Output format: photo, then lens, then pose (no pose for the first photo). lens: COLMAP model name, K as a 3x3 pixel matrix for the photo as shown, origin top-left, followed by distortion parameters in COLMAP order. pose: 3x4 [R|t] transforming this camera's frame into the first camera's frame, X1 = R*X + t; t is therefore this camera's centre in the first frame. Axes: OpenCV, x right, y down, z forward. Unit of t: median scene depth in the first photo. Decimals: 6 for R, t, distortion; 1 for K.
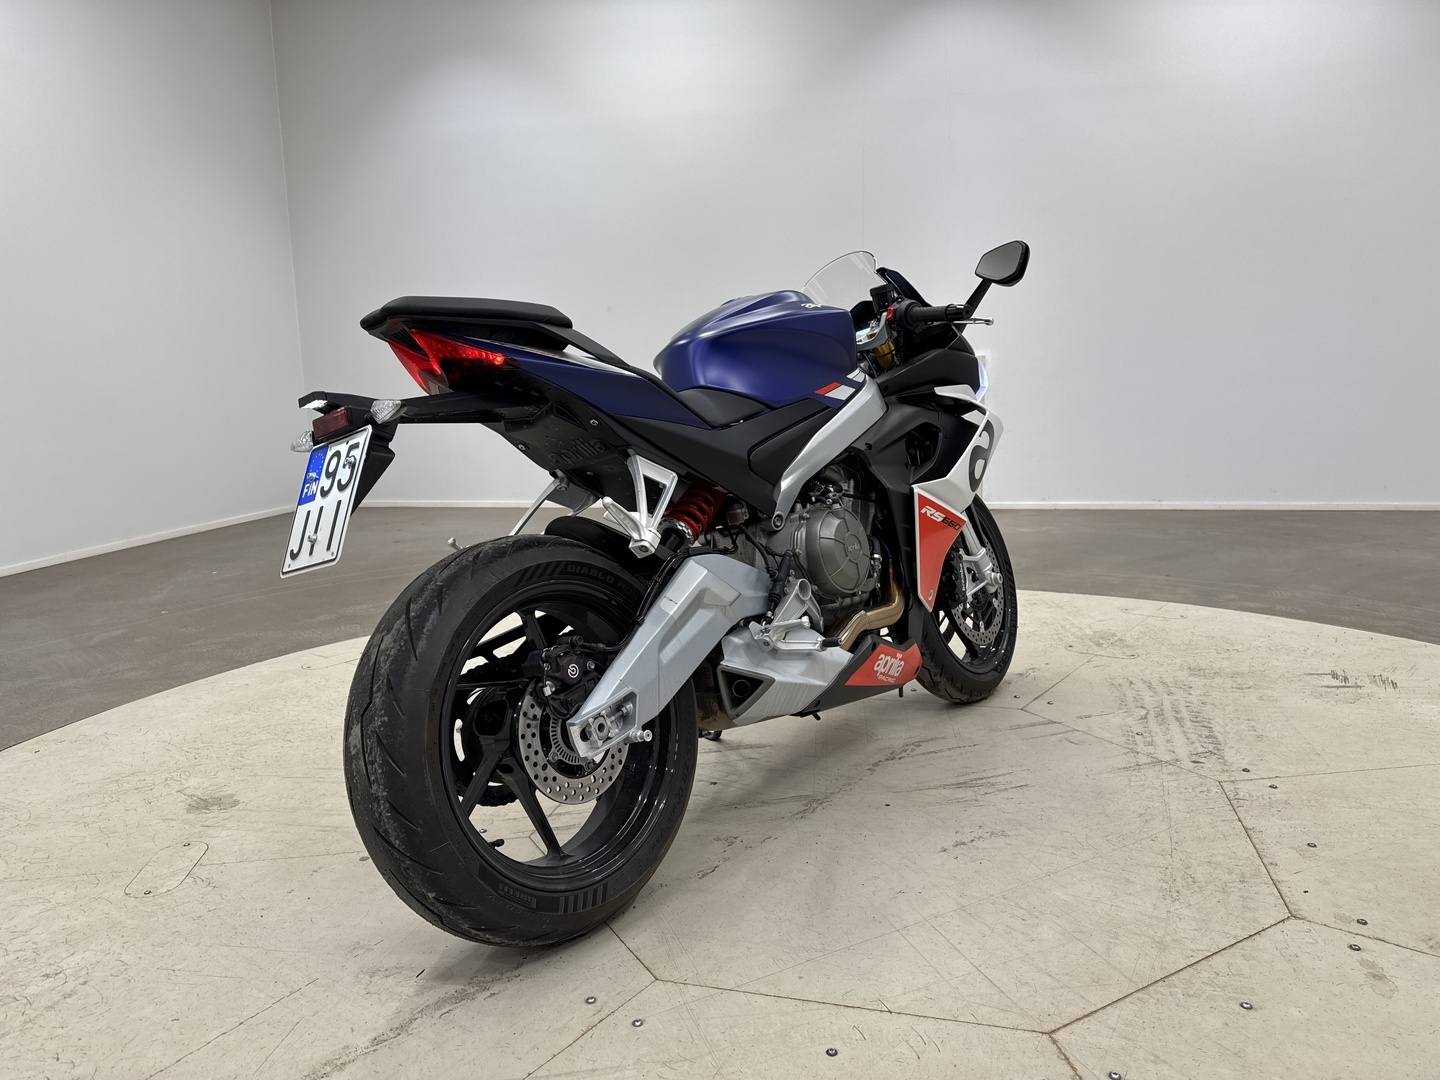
lens RADIAL K [[1028.2, 0, 714.6], [0, 1028.2, 571.1], [0, 0, 1]] dist [0.002171, 0.000178]
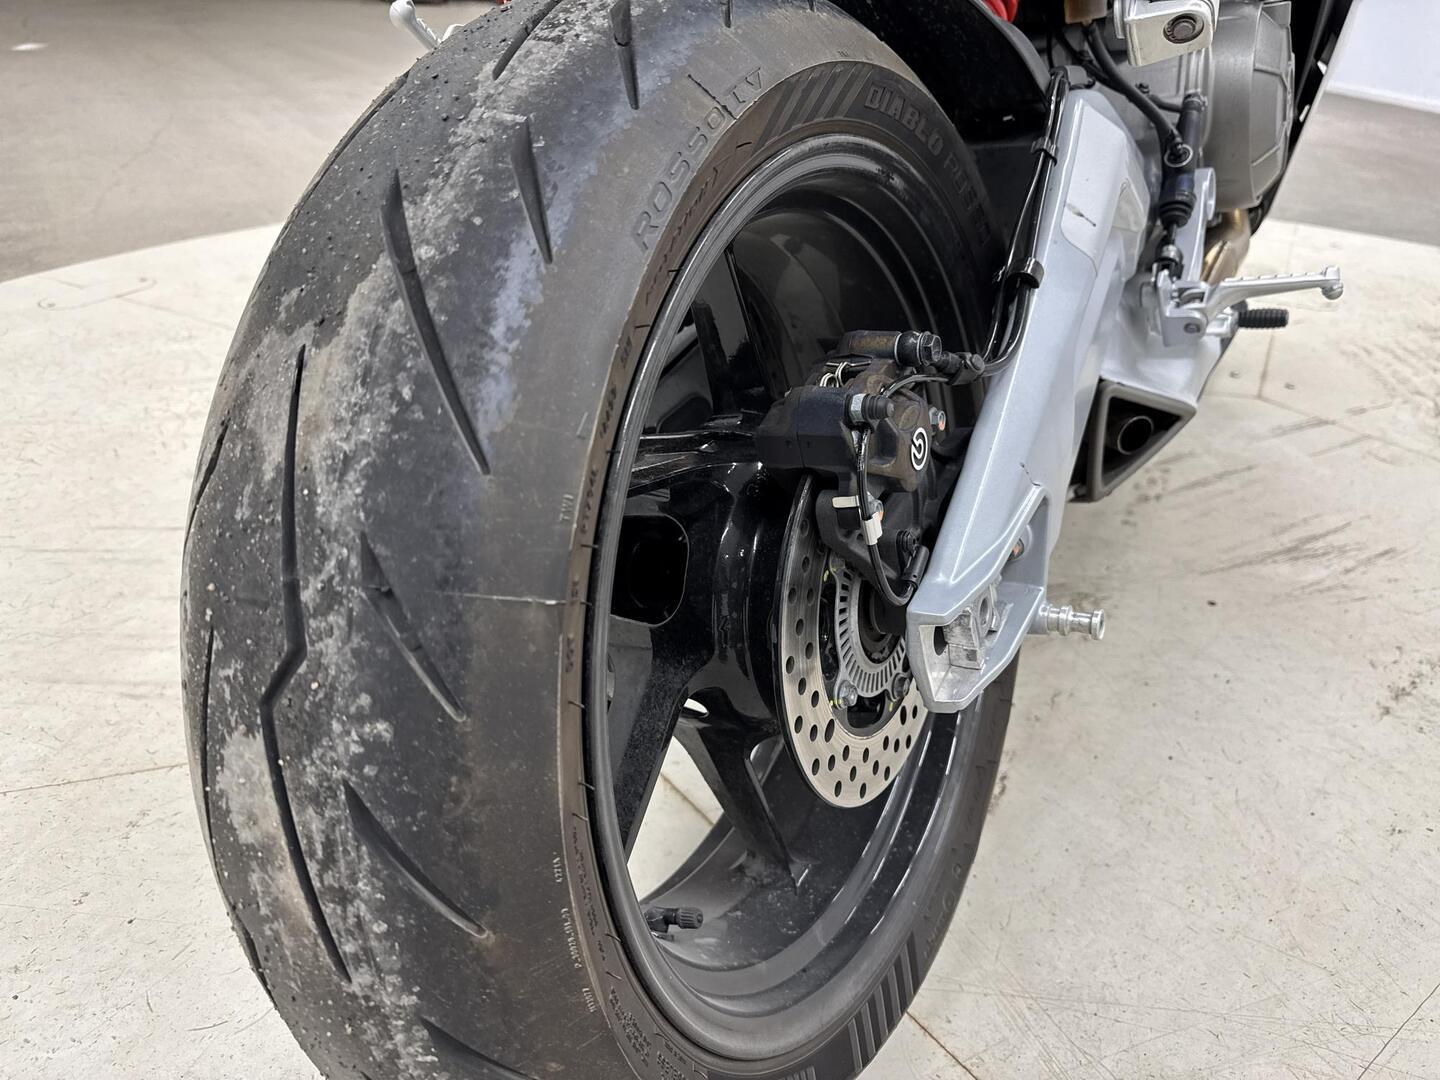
lens RADIAL K [[1028.2, 0, 714.6], [0, 1028.2, 571.1], [0, 0, 1]] dist [0.002171, 0.000178]
pose [[0.985216, -0.028449, 0.168940, -0.239490], [-0.034433, 0.933110, 0.357938, 0.020564], [-0.167823, -0.358463, 0.918335, 0.663710]]
